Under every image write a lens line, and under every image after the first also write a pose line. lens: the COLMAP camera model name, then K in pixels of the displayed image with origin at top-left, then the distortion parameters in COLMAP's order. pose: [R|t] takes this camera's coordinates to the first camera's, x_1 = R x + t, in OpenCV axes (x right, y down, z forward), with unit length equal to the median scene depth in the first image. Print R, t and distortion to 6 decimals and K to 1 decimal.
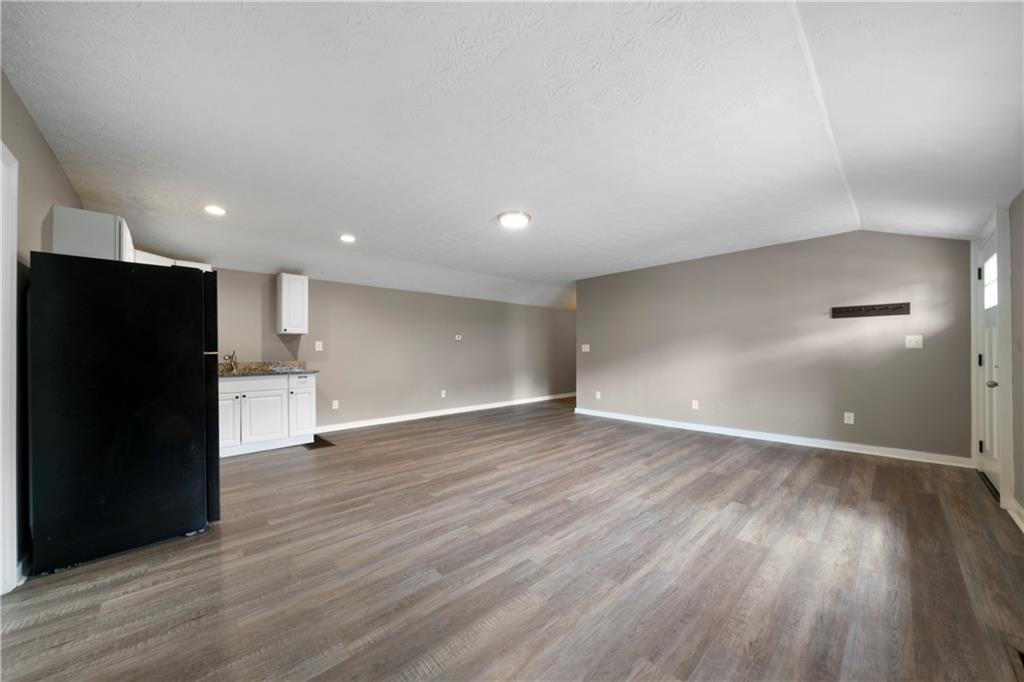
lens RADIAL K [[356.2, 0, 509.9], [0, 356.2, 347.6], [0, 0, 1]] dist [0.000096, -0.000014]
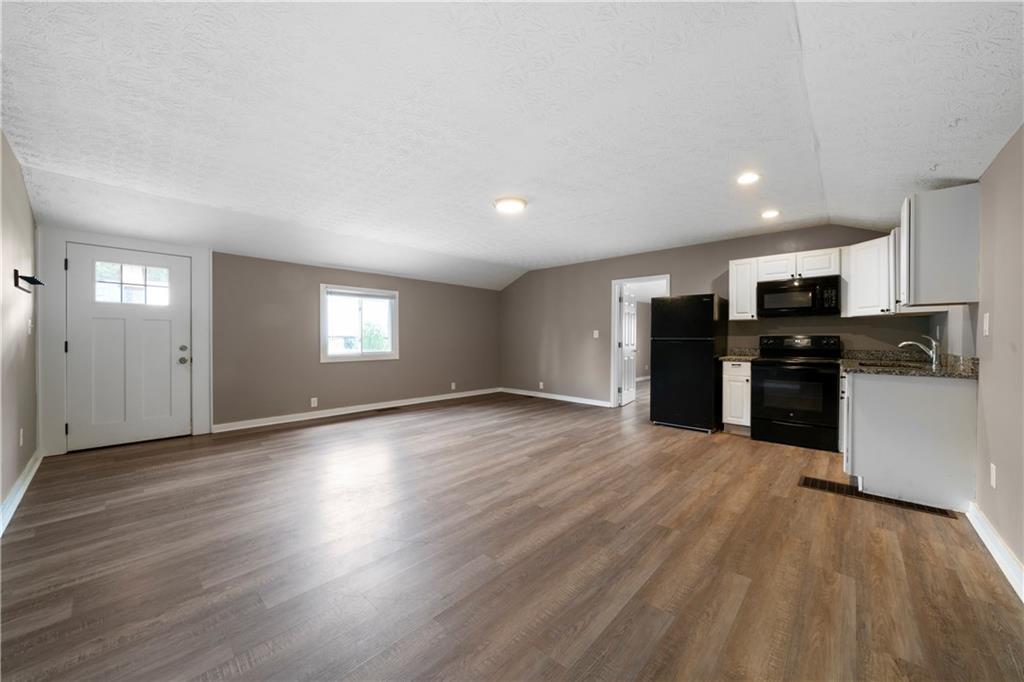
lens RADIAL K [[377.1, 0, 513.1], [0, 377.1, 342.5], [0, 0, 1]] dist [0.000014, 0.000005]
pose [[-0.997076, 0.005025, -0.076252, 0.095066], [0.005189, 0.999985, -0.001955, 0.029267], [0.076241, -0.002345, -0.997087, 2.340095]]
